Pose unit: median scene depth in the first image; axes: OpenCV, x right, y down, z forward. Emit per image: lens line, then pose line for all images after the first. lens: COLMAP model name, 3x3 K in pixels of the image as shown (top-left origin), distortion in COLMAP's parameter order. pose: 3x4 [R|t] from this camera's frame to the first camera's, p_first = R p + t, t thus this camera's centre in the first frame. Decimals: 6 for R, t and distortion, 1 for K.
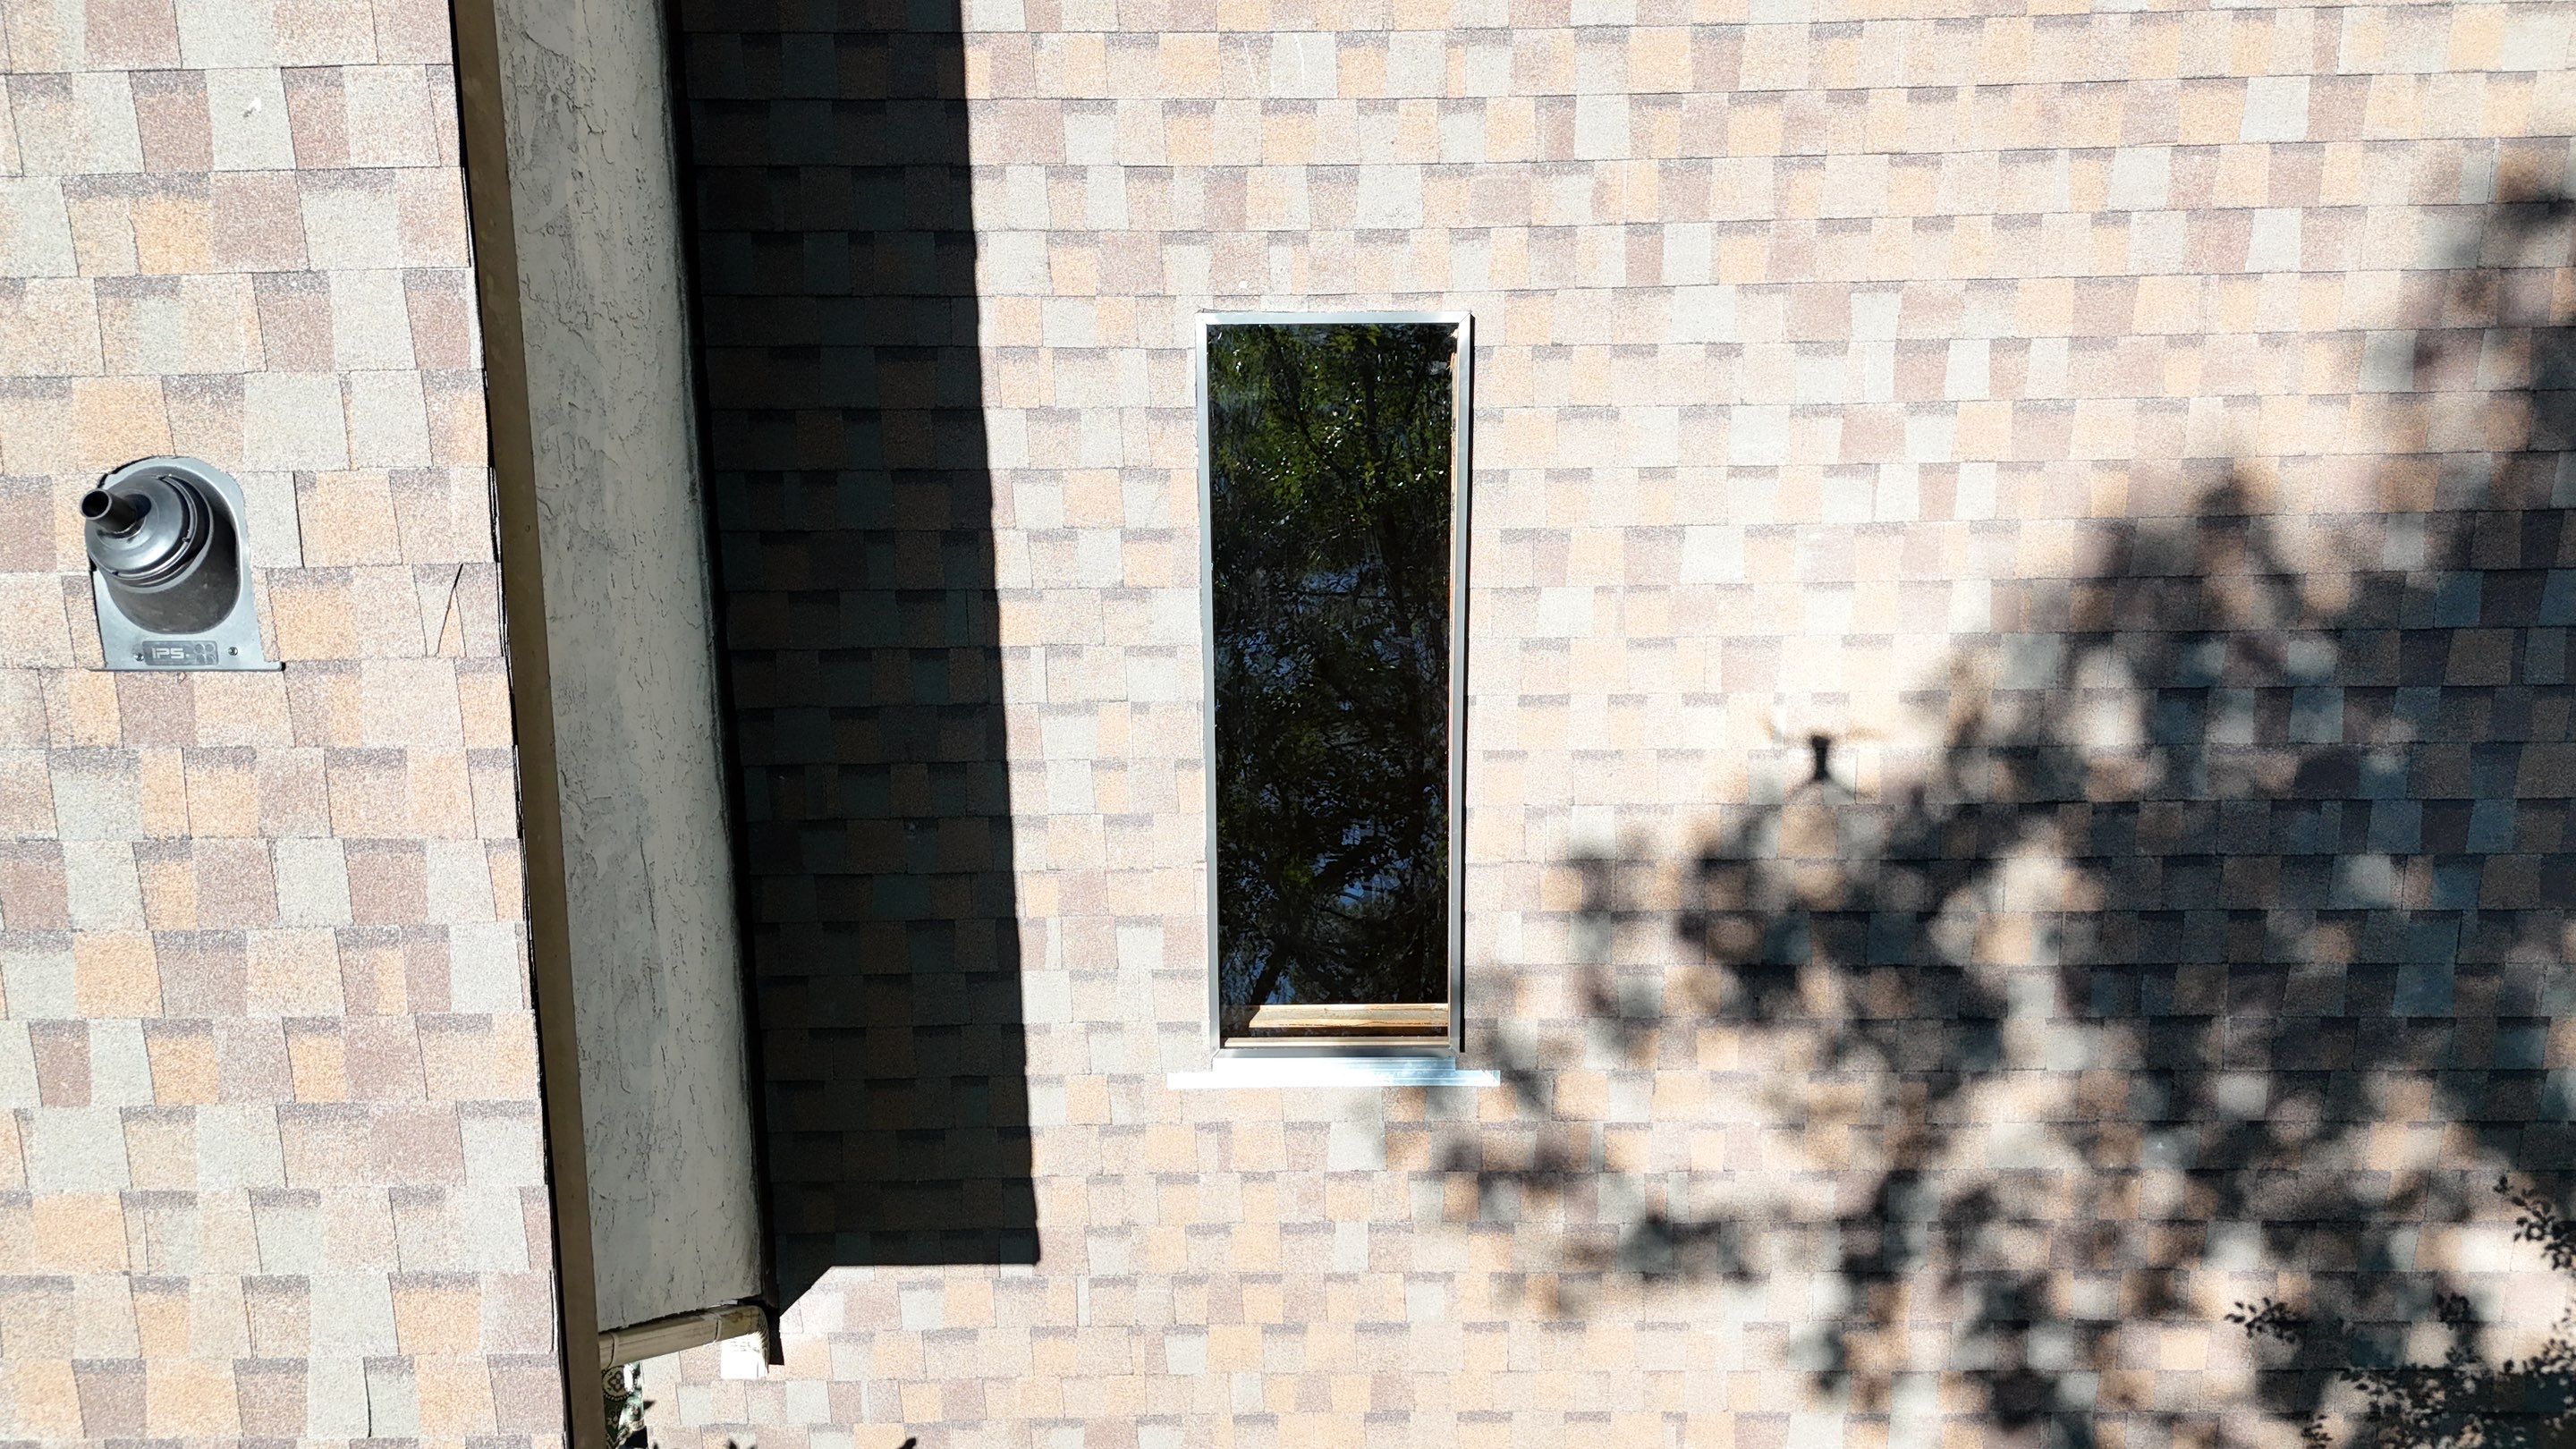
lens RADIAL K [[1828.2, 0, 1289.4], [0, 1828.2, 701.1], [0, 0, 1]] dist [0.093053, -0.042589]
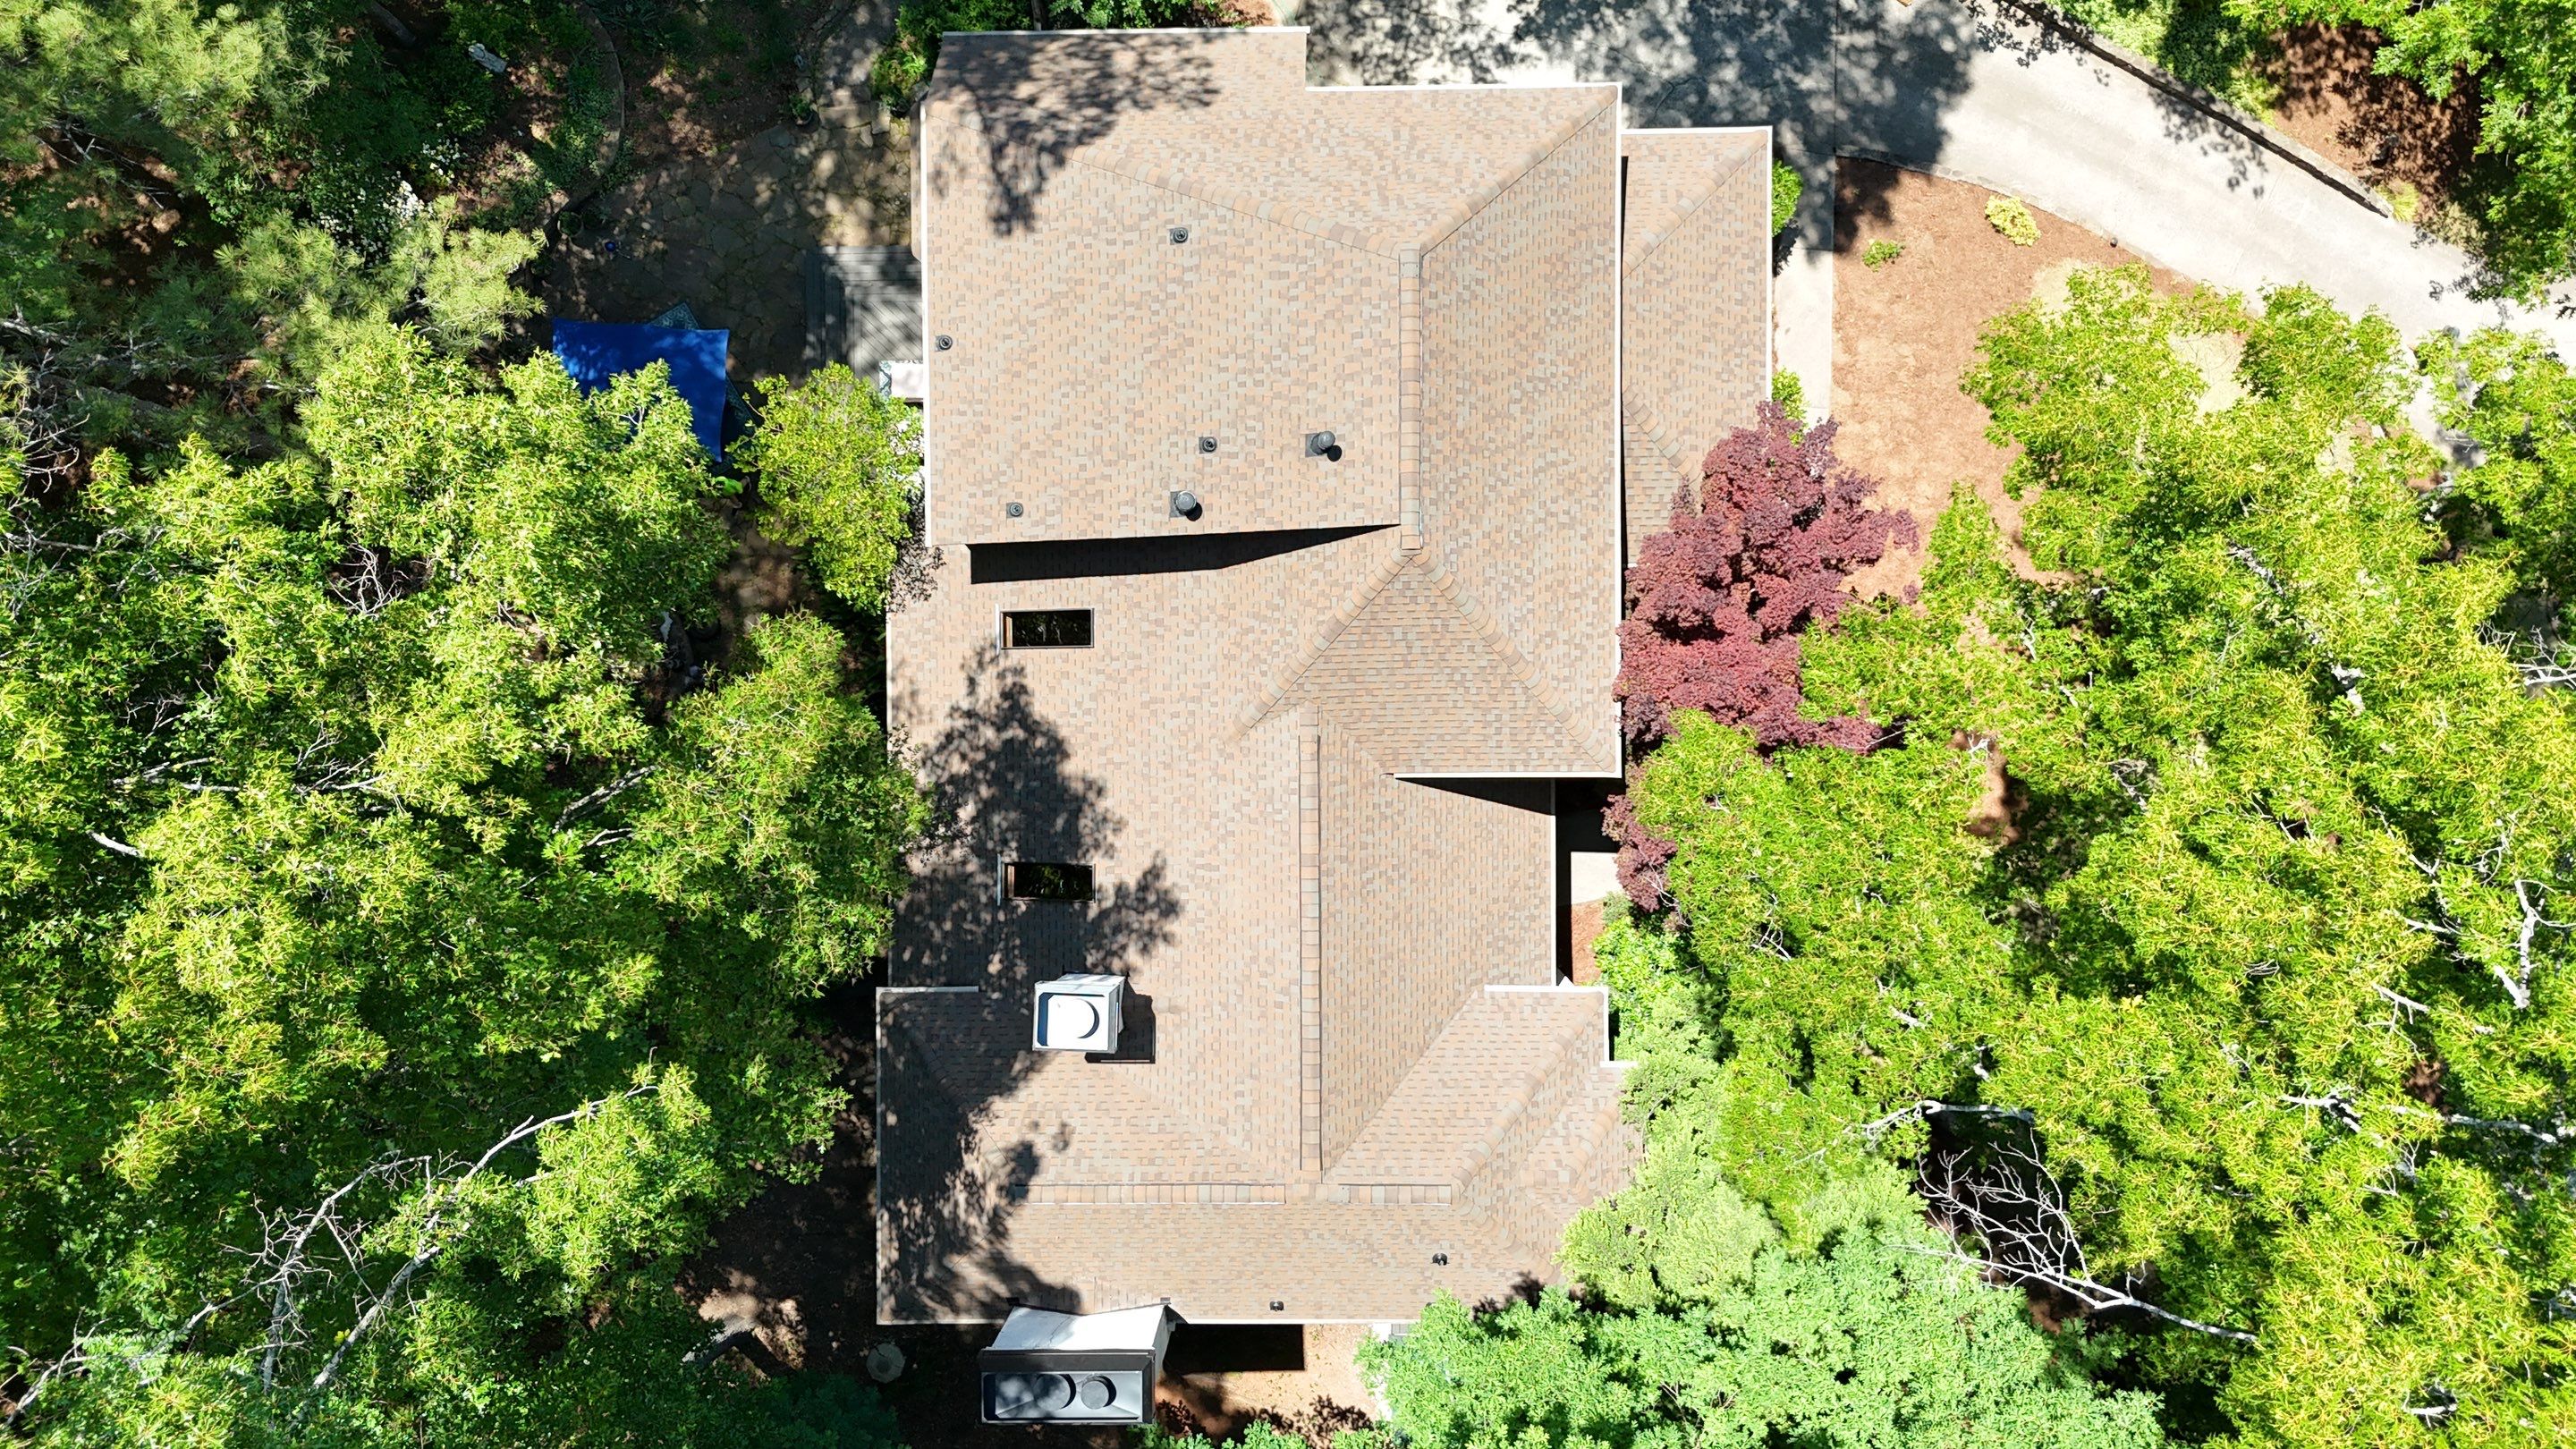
lens RADIAL K [[1828.2, 0, 1303.8], [0, 1828.2, 704.1], [0, 0, 1]] dist [0.093053, -0.042589]
pose [[-0.006982, 0.999723, -0.022468, 0.427502], [-0.972424, -0.001550, 0.233215, -2.395660], [0.233115, 0.023477, 0.972166, -5.095337]]
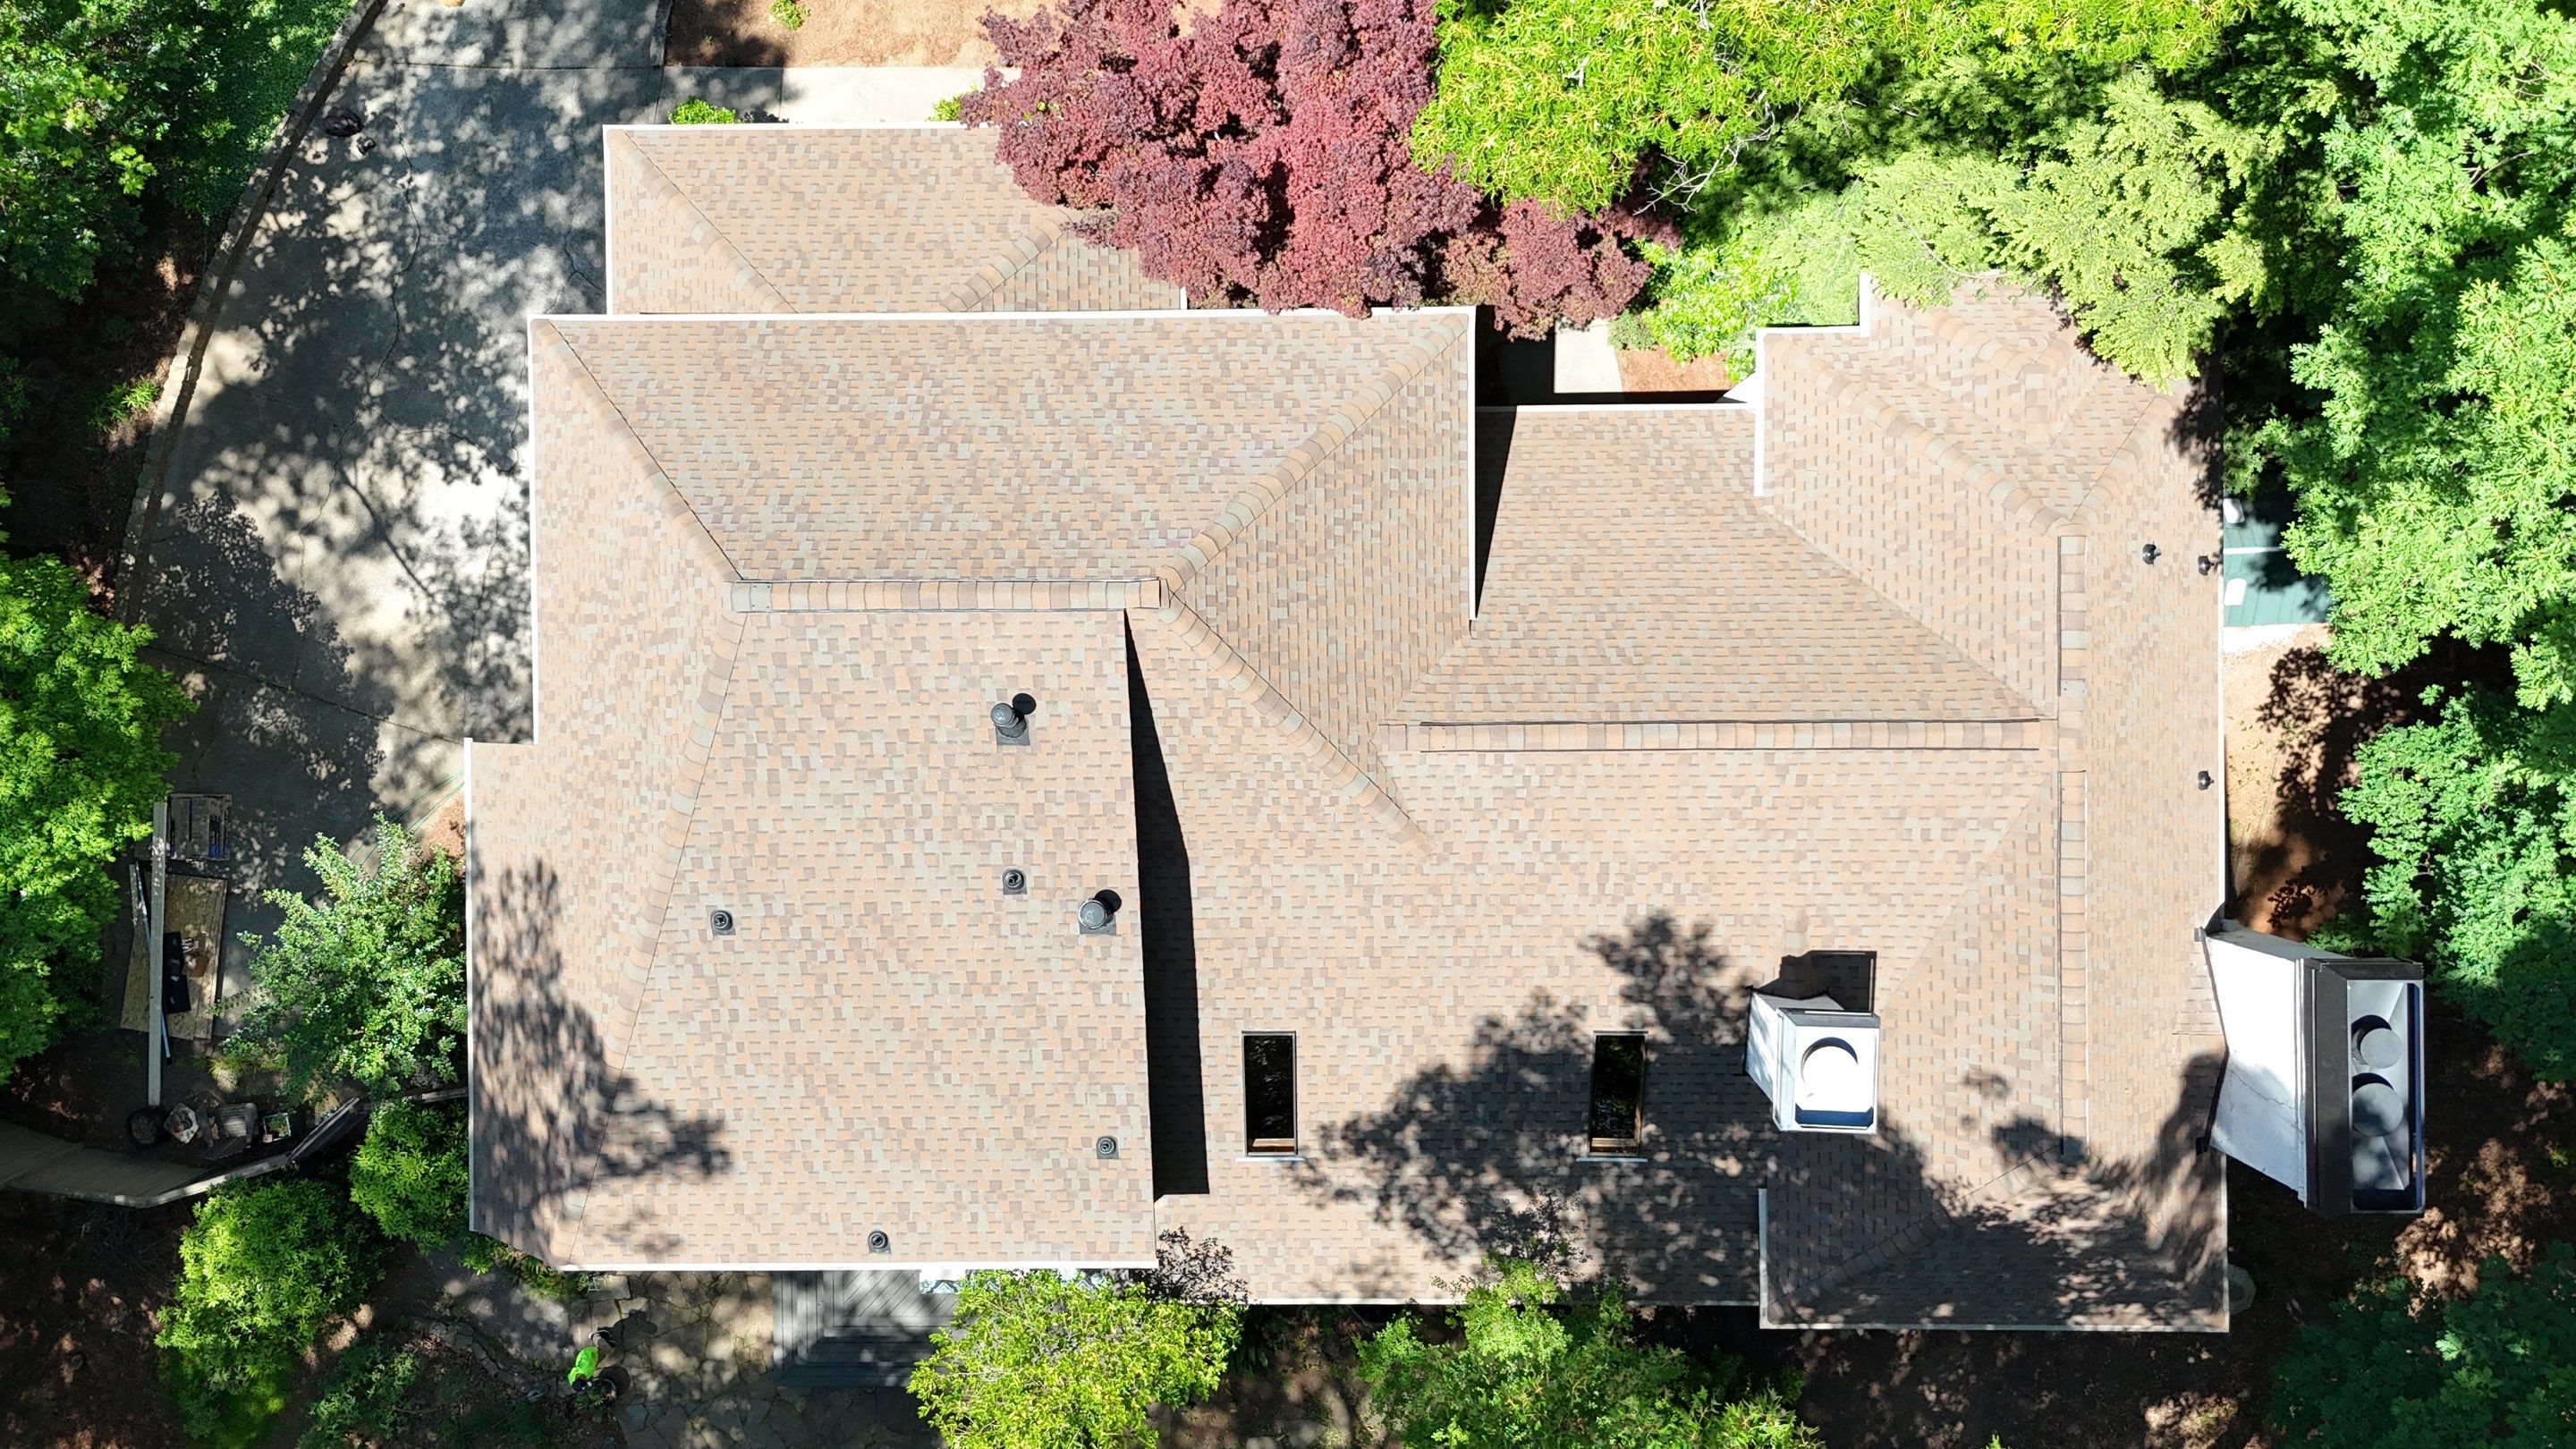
lens RADIAL K [[1828.2, 0, 1282.2], [0, 1828.2, 699.5], [0, 0, 1]] dist [0.093053, -0.042589]
pose [[0.999047, 0.004398, -0.043416, 0.258295], [0.005146, 0.976093, 0.217292, -2.039642], [0.043334, -0.217308, 0.975141, -3.450490]]
